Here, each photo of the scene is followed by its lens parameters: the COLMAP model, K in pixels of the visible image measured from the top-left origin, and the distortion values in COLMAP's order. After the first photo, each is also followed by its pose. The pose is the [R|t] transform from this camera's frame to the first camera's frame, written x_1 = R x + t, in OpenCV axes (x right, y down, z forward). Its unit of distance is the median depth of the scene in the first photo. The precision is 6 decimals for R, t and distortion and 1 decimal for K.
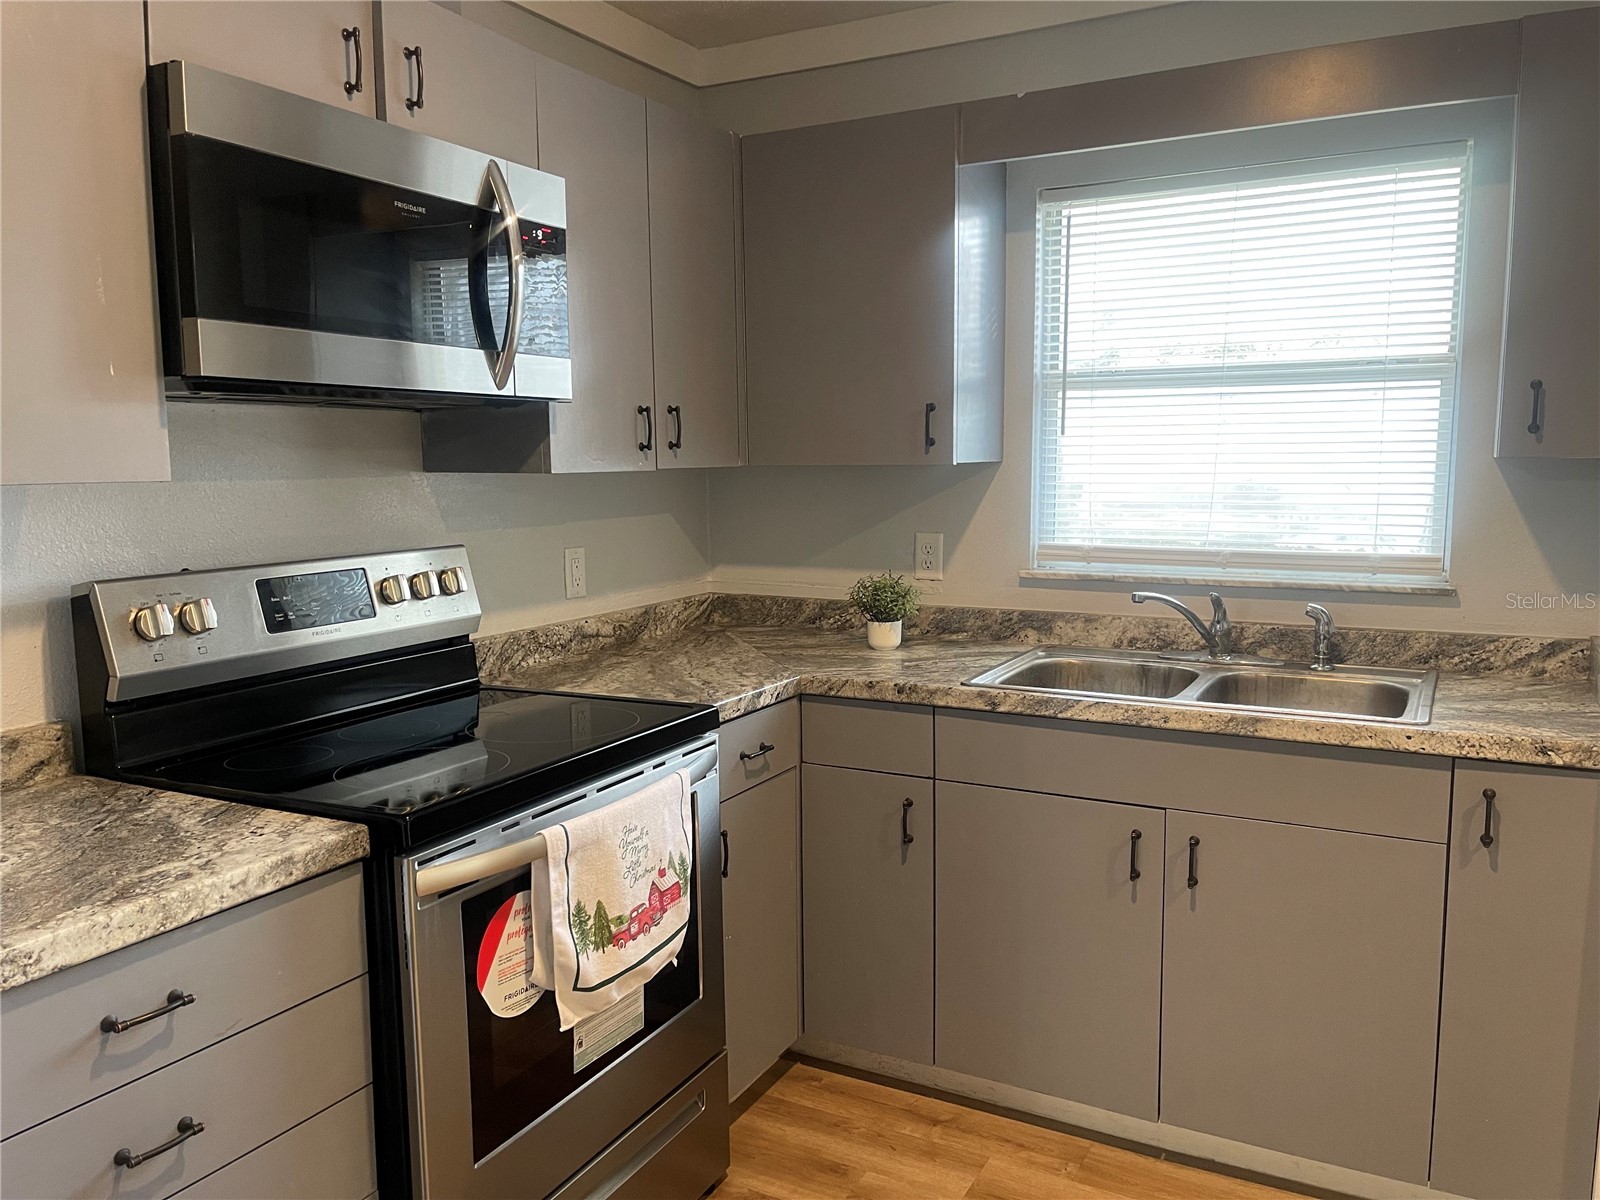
lens RADIAL K [[1235.0, 0, 800.0], [0, 1235.0, 600.0], [0, 0, 1]] dist [-0.009186, -0.004082]
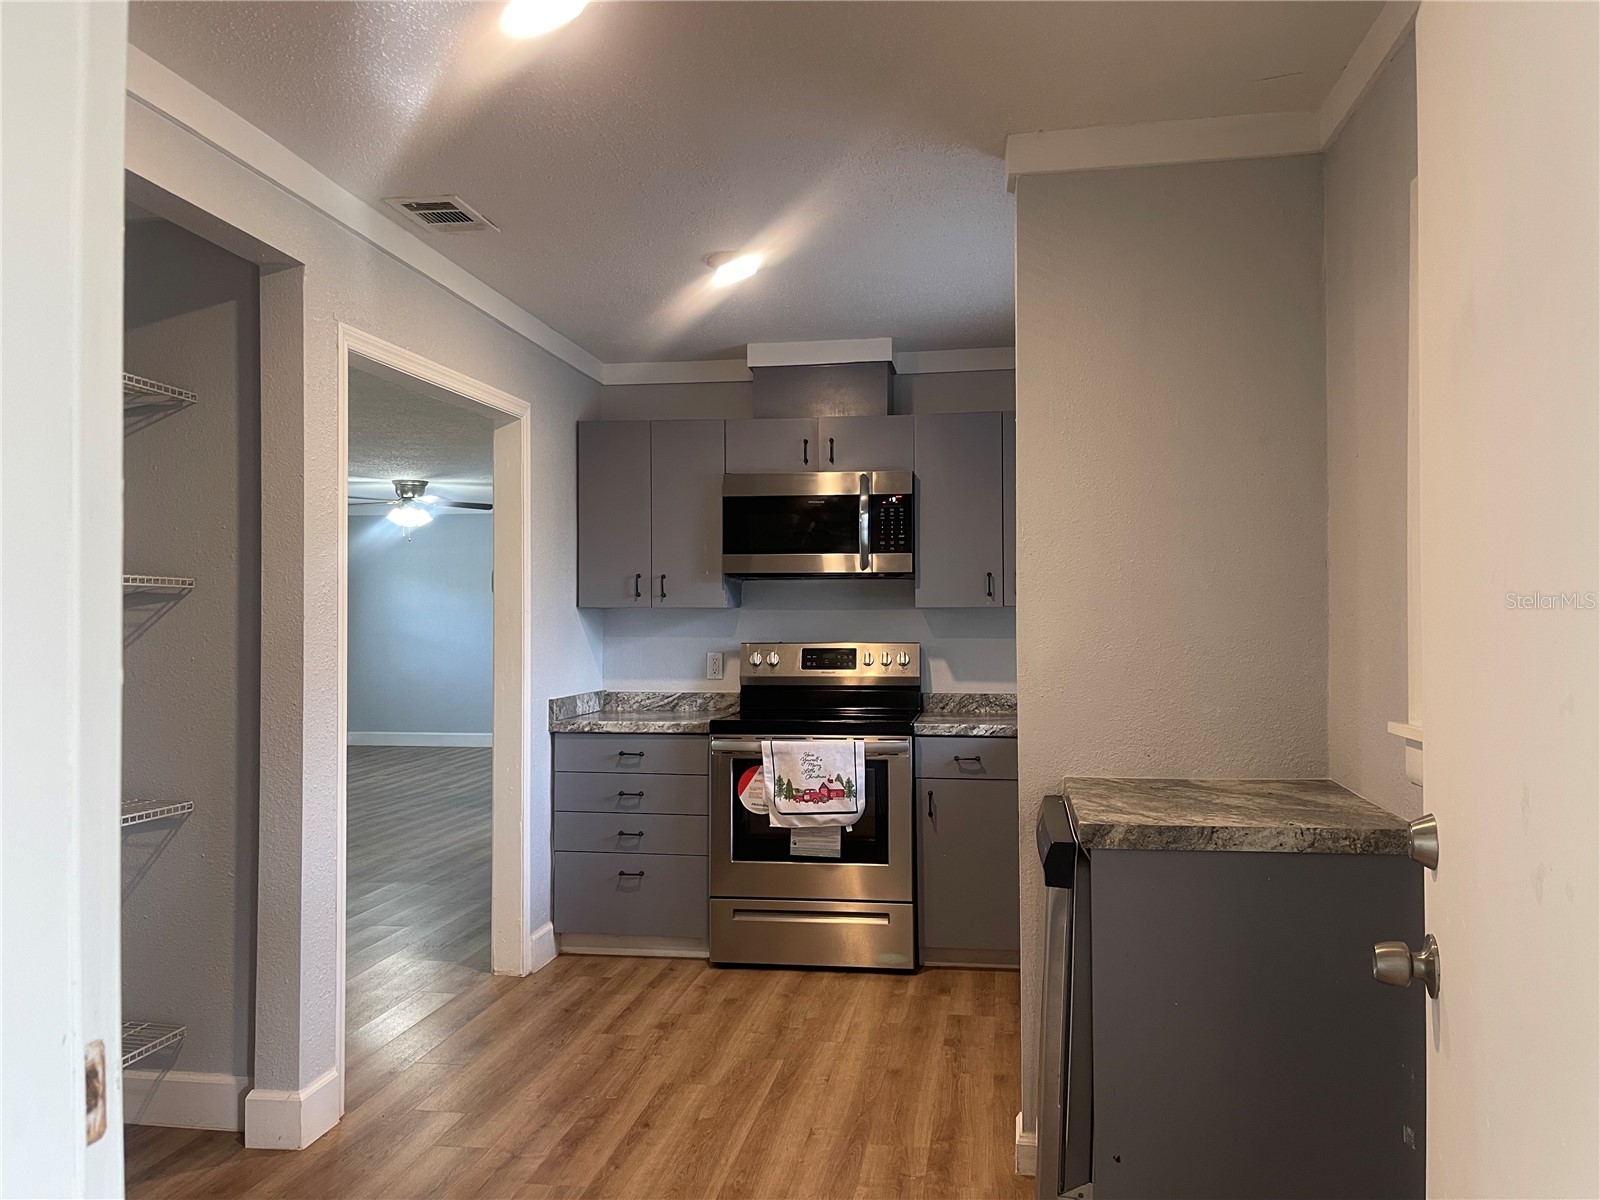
lens RADIAL K [[1211.4, 0, 800.0], [0, 1211.4, 600.0], [0, 0, 1]] dist [0.066223, -0.107881]
pose [[0.328180, -0.003716, -0.944608, 2.033088], [-0.114729, 0.992432, -0.043764, -0.005413], [0.937622, 0.122737, 0.325271, 0.185743]]
